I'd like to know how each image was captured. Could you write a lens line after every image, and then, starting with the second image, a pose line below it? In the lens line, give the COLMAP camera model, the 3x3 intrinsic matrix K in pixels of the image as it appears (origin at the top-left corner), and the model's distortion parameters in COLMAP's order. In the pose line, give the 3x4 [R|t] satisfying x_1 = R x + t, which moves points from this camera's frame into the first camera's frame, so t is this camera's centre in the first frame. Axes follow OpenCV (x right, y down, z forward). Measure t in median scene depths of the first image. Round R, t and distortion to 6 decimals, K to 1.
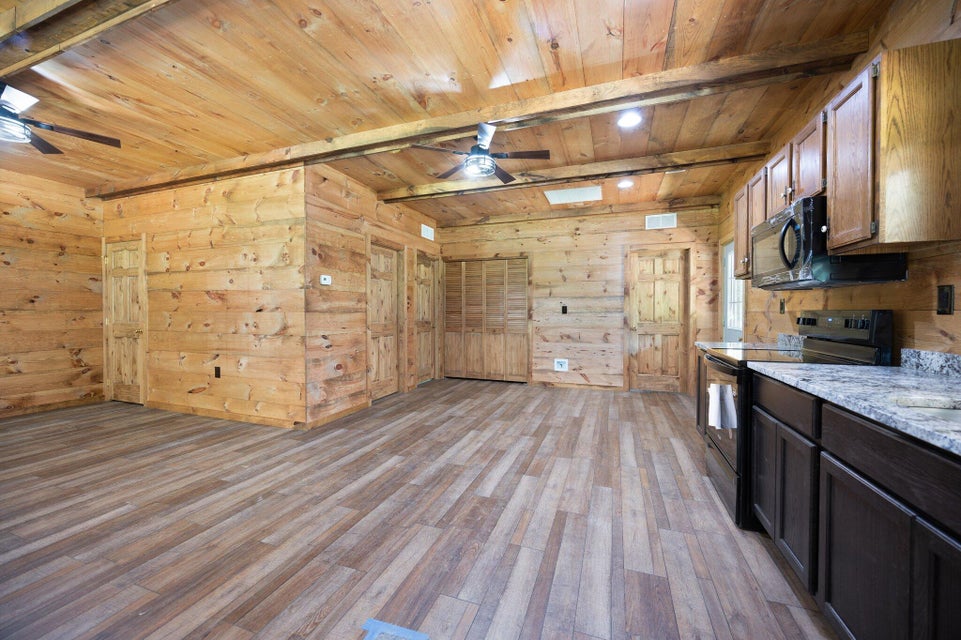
lens RADIAL K [[370.2, 0, 482.5], [0, 370.2, 325.4], [0, 0, 1]] dist [-0.003773, -0.000098]
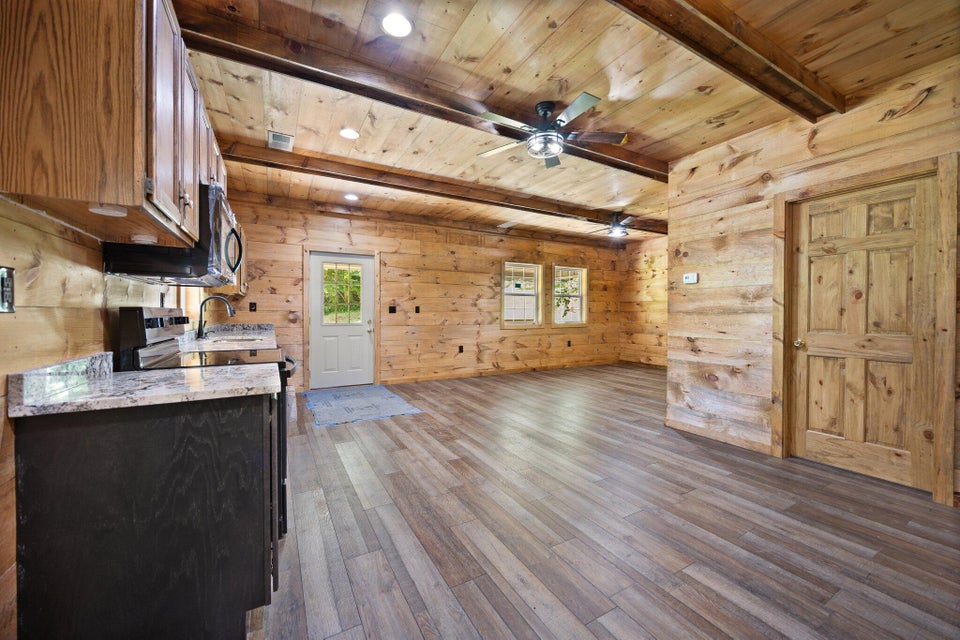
lens RADIAL K [[369.8, 0, 482.0], [0, 369.8, 325.4], [0, 0, 1]] dist [-0.003773, -0.000098]
pose [[-0.650816, 0.024142, -0.758852, 0.583597], [-0.030156, 0.997884, 0.057609, -0.039444], [0.758636, 0.060376, -0.648711, 1.128984]]
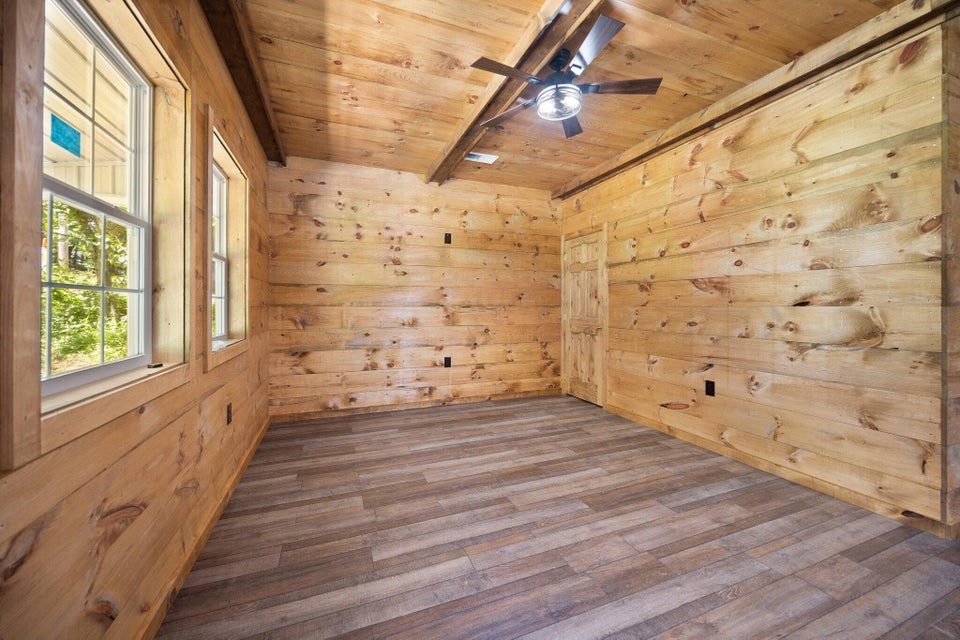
lens RADIAL K [[369.8, 0, 482.0], [0, 369.8, 325.4], [0, 0, 1]] dist [-0.003773, -0.000098]
pose [[0.667921, 0.032046, -0.743542, -0.466179], [-0.023012, 0.999484, 0.022406, -0.005182], [0.743876, 0.002145, 0.668314, 0.161827]]
